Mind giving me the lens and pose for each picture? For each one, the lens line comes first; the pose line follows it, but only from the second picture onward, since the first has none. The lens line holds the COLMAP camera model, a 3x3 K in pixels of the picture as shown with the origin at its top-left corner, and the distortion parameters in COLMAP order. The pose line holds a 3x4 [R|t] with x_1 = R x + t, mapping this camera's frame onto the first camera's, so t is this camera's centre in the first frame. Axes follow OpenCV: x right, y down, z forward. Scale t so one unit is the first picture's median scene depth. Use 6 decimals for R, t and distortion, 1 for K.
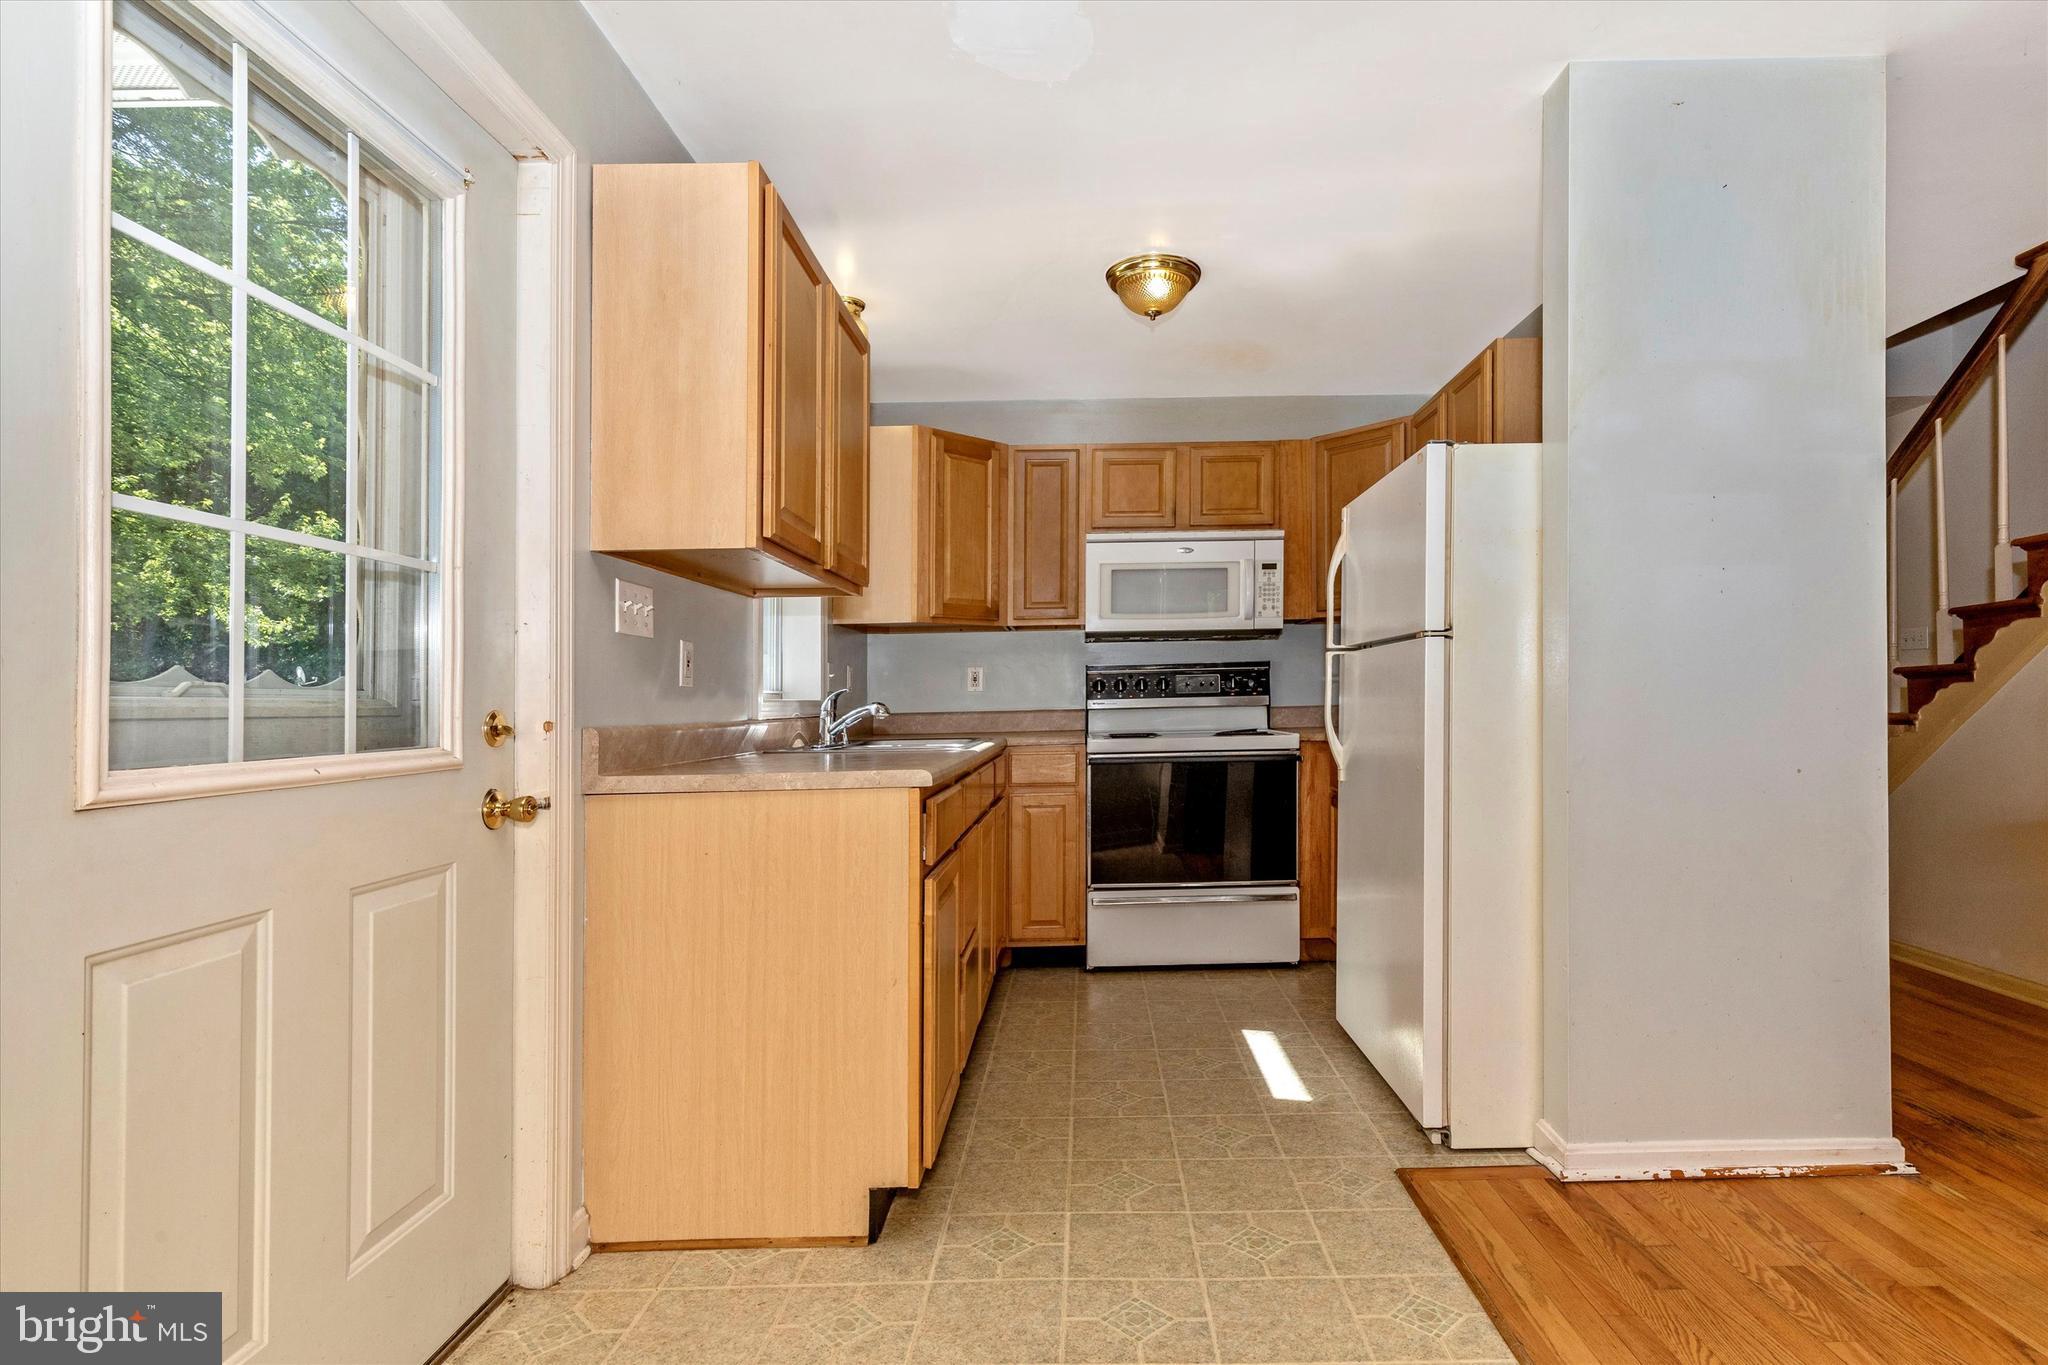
lens RADIAL K [[940.1, 0, 1090.3], [0, 940.1, 684.5], [0, 0, 1]] dist [0.010389, -0.000802]
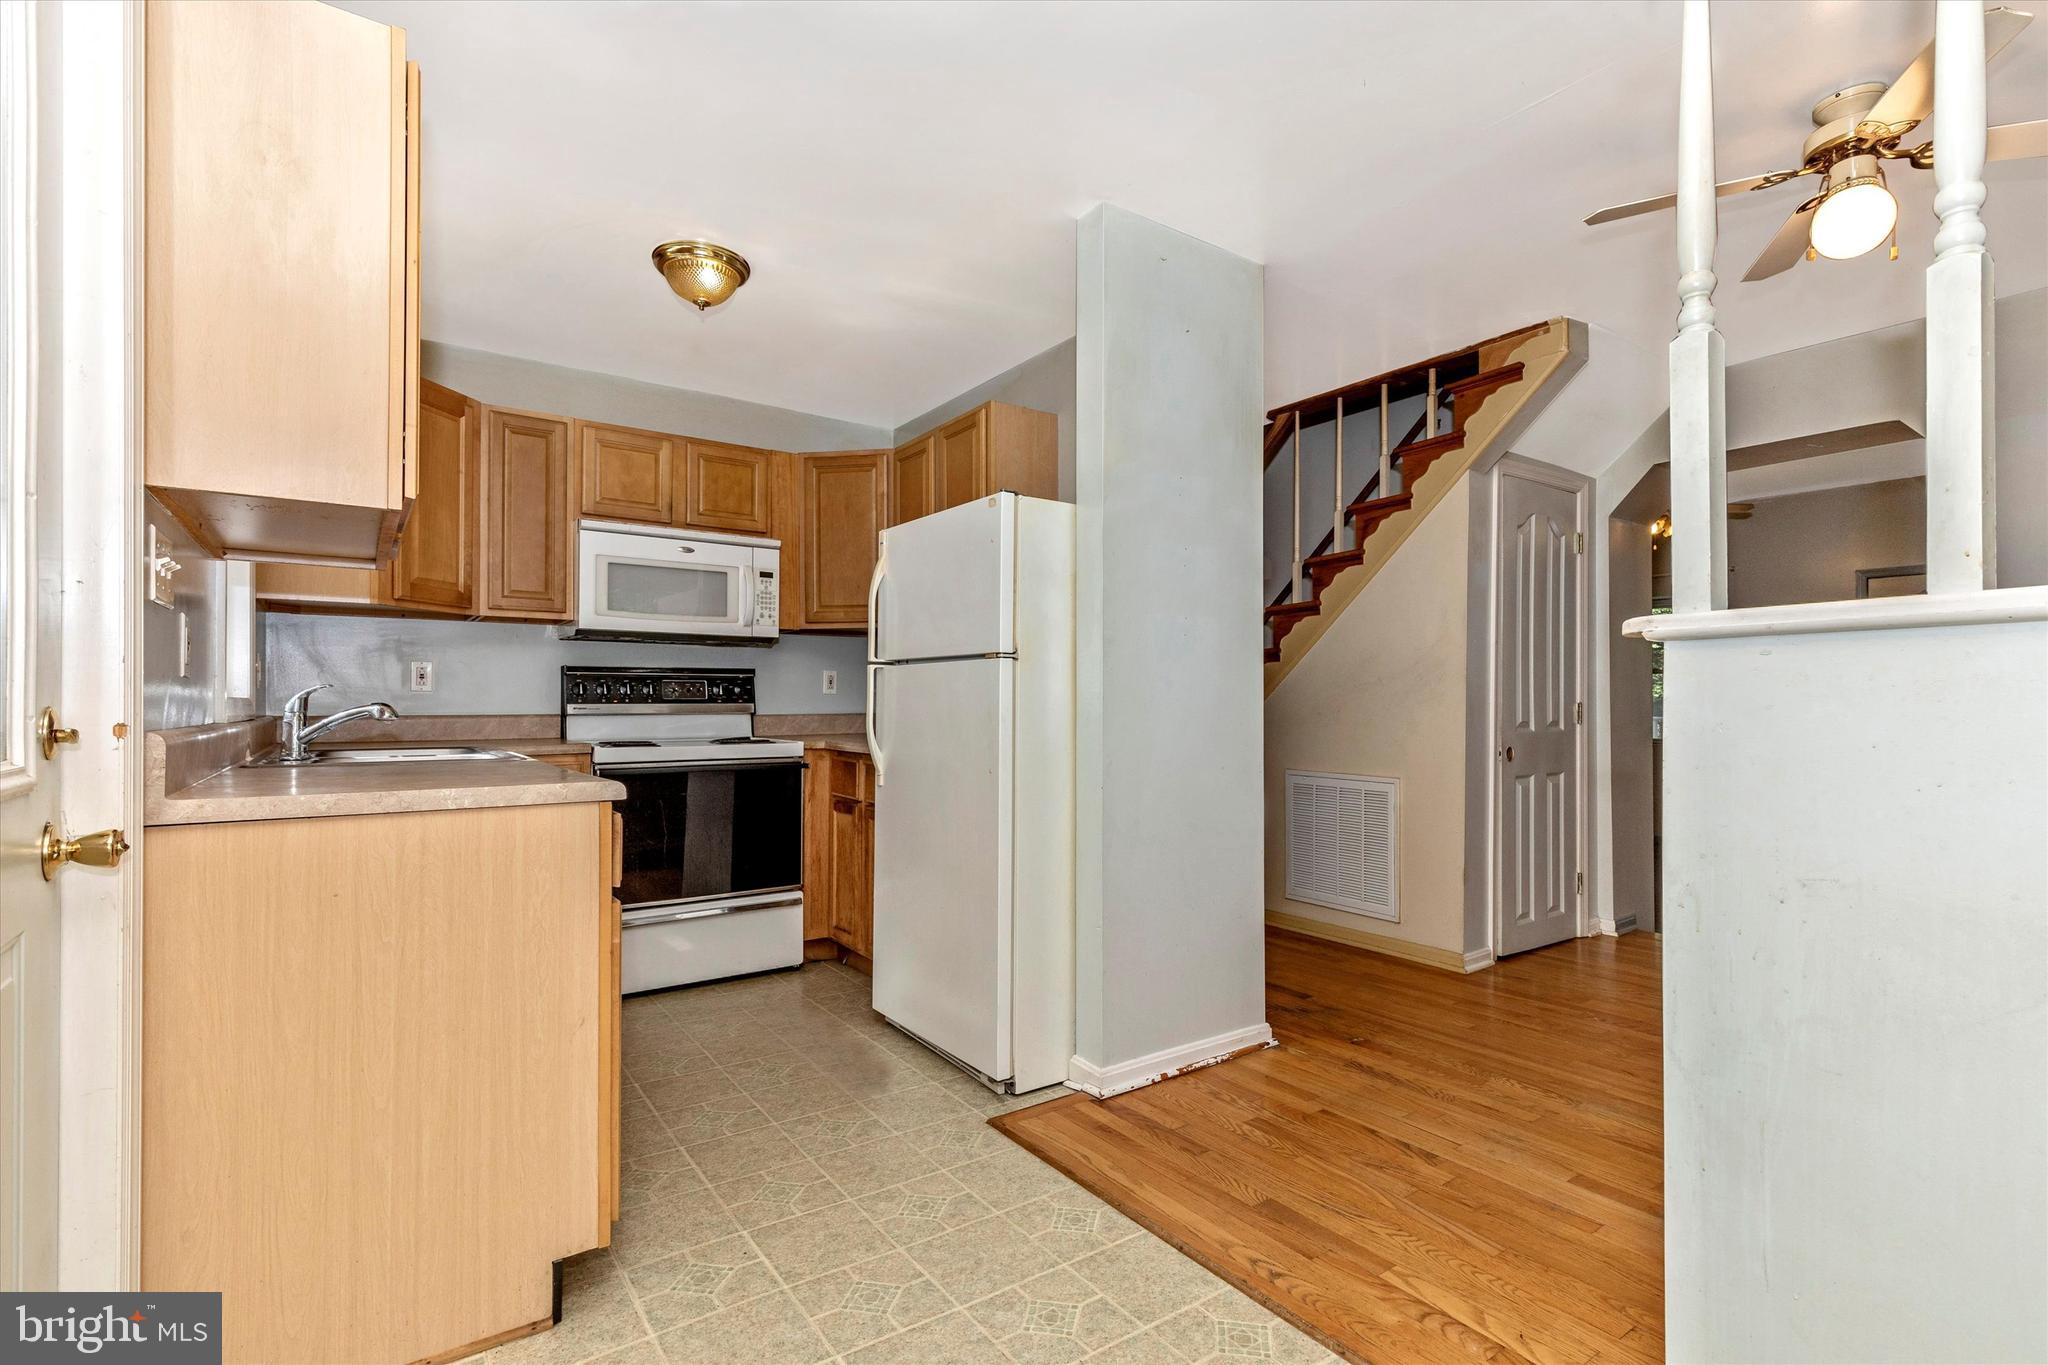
lens RADIAL K [[940.4, 0, 1025.5], [0, 940.4, 690.8], [0, 0, 1]] dist [0.014664, -0.000150]
pose [[0.829869, 0.030275, 0.557137, -0.170535], [-0.029131, 0.999516, -0.010921, 0.001226], [-0.557197, -0.007167, 0.830349, 0.013855]]
